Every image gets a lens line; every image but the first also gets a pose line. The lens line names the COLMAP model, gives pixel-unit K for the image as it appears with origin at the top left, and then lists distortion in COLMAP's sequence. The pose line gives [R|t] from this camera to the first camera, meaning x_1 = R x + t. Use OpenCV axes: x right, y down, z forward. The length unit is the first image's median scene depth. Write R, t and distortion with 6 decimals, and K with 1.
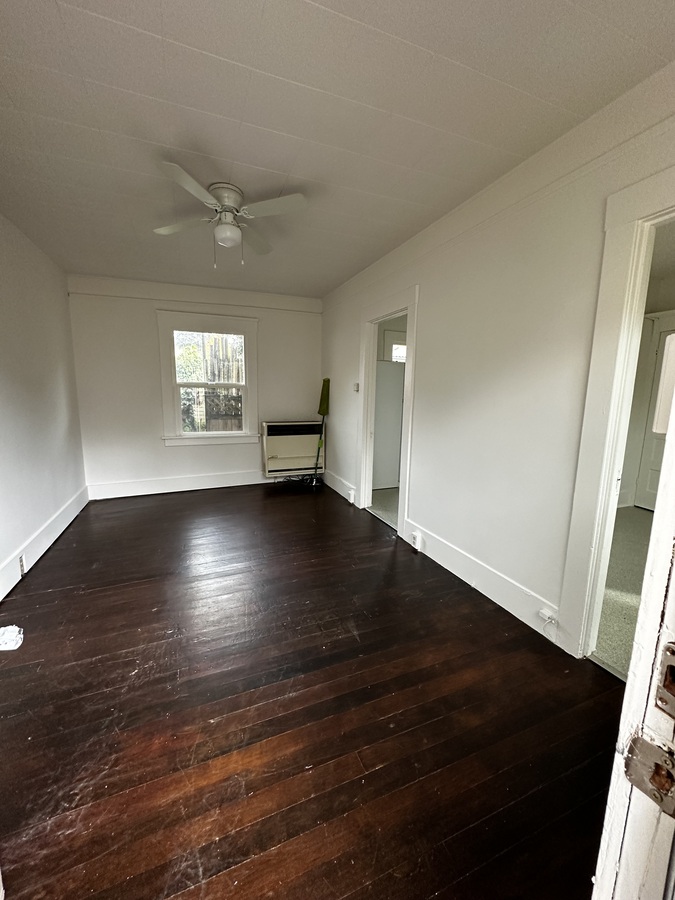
lens RADIAL K [[359.7, 0, 343.6], [0, 359.7, 452.9], [0, 0, 1]] dist [0.001446, 0.000019]
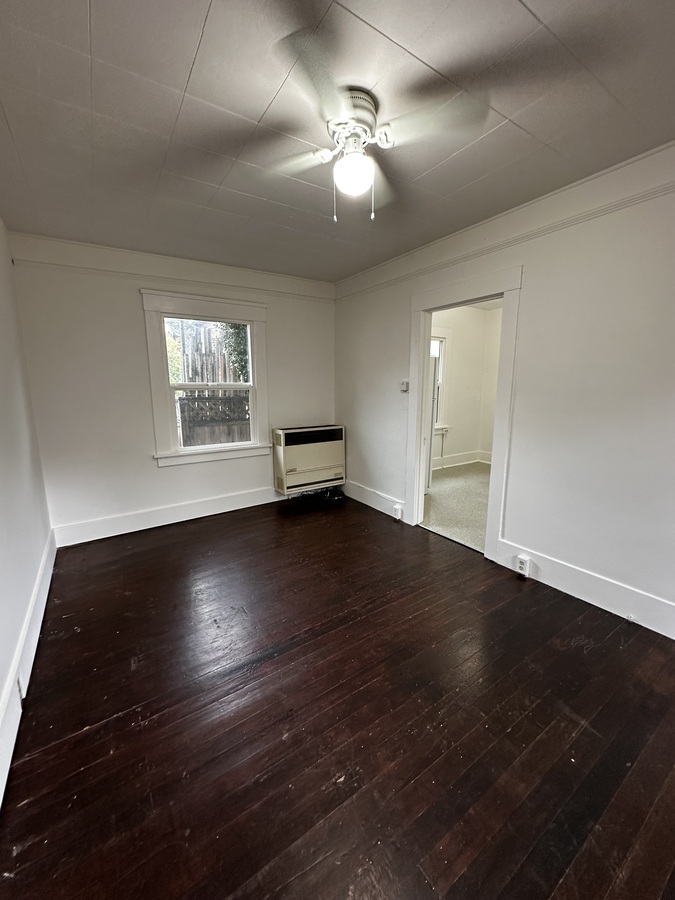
lens RADIAL K [[359.7, 0, 337.7], [0, 359.7, 446.9], [0, 0, 1]] dist [0.001446, 0.000019]
pose [[0.979580, -0.053972, 0.193677, -0.250684], [0.052770, 0.998542, 0.011361, -0.047232], [-0.194008, -0.000909, 0.981000, 0.156261]]
